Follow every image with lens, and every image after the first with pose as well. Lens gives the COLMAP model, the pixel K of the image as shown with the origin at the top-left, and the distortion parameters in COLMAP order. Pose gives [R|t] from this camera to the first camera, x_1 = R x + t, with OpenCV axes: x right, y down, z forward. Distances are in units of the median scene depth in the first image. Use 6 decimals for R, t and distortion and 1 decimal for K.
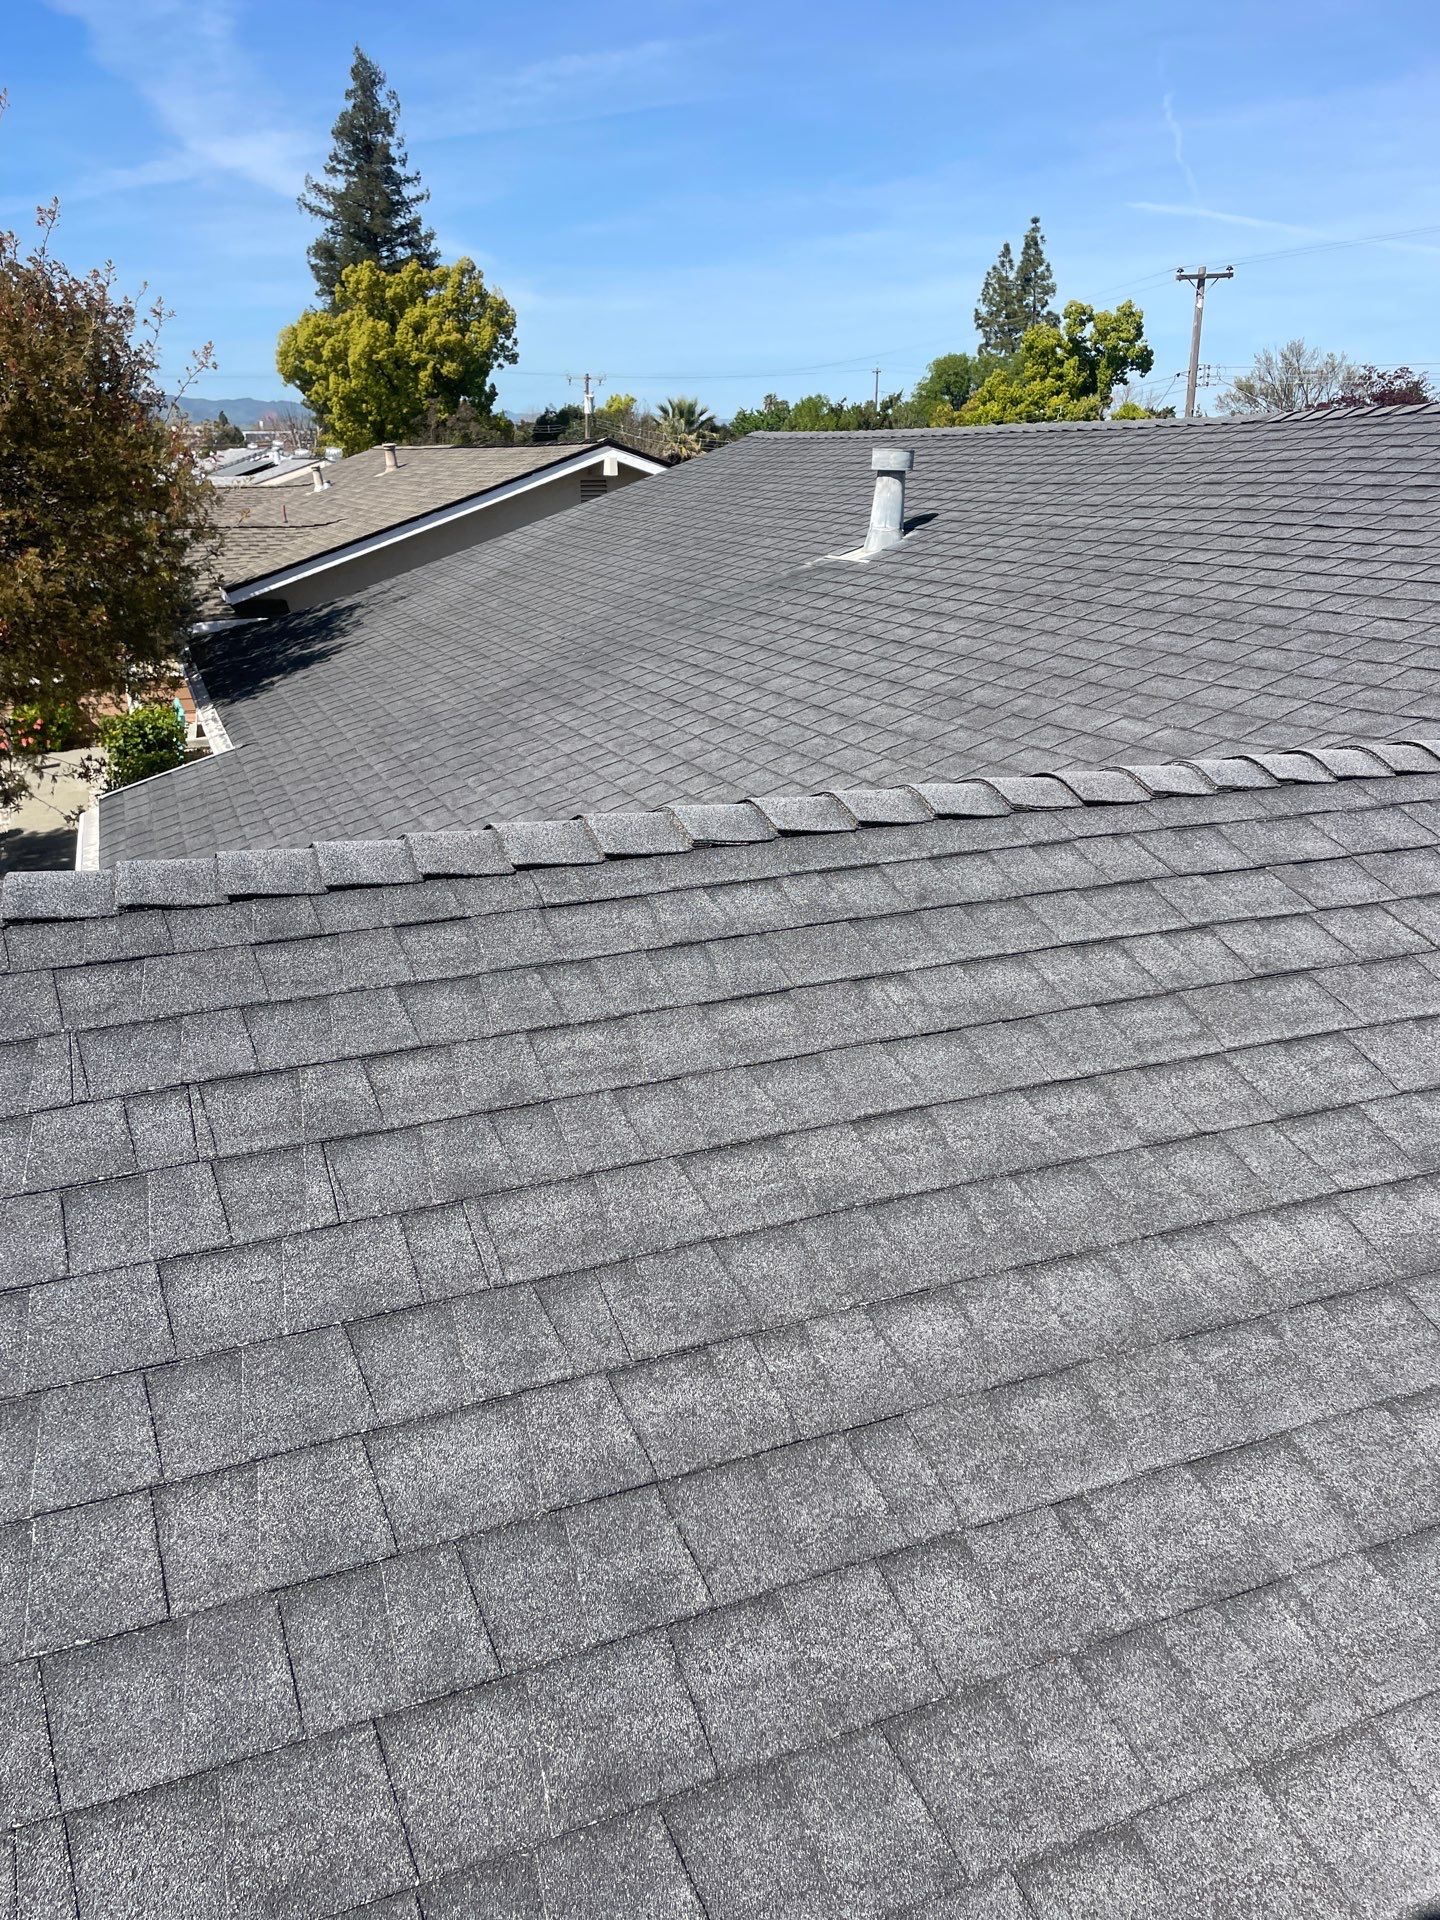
lens RADIAL K [[1443.2, 0, 706.5], [0, 1443.2, 967.4], [0, 0, 1]] dist [0.094042, -0.126828]
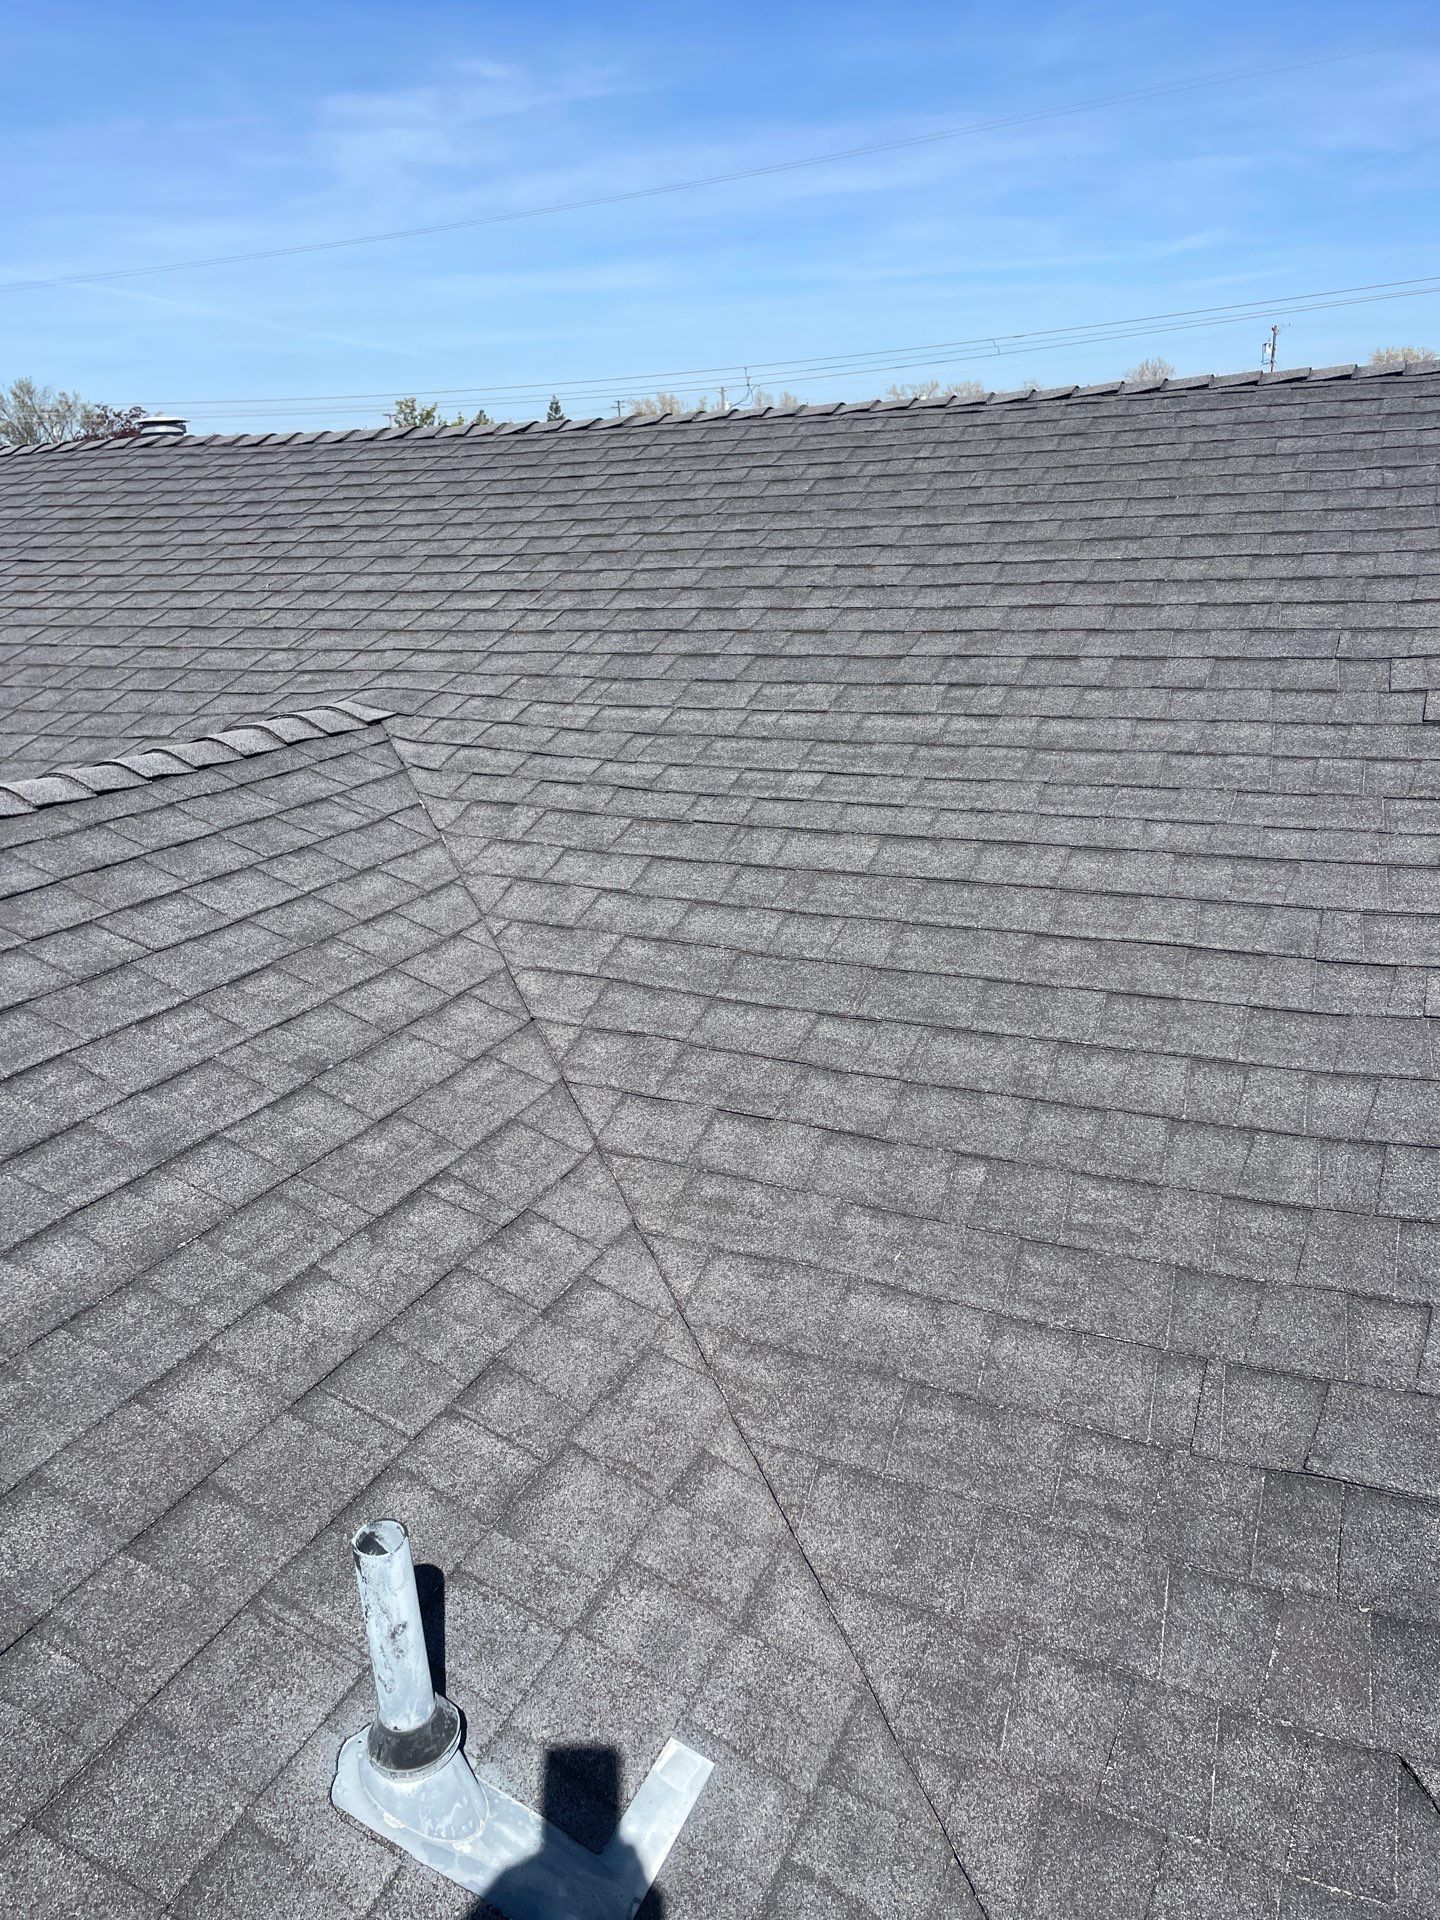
lens RADIAL K [[1443.2, 0, 706.5], [0, 1443.2, 967.4], [0, 0, 1]] dist [0.094042, -0.126828]
pose [[0.729036, -0.239993, 0.641022, 0.106867], [0.254816, 0.964361, 0.071246, 0.022831], [-0.635275, 0.111402, 0.764209, -0.043914]]
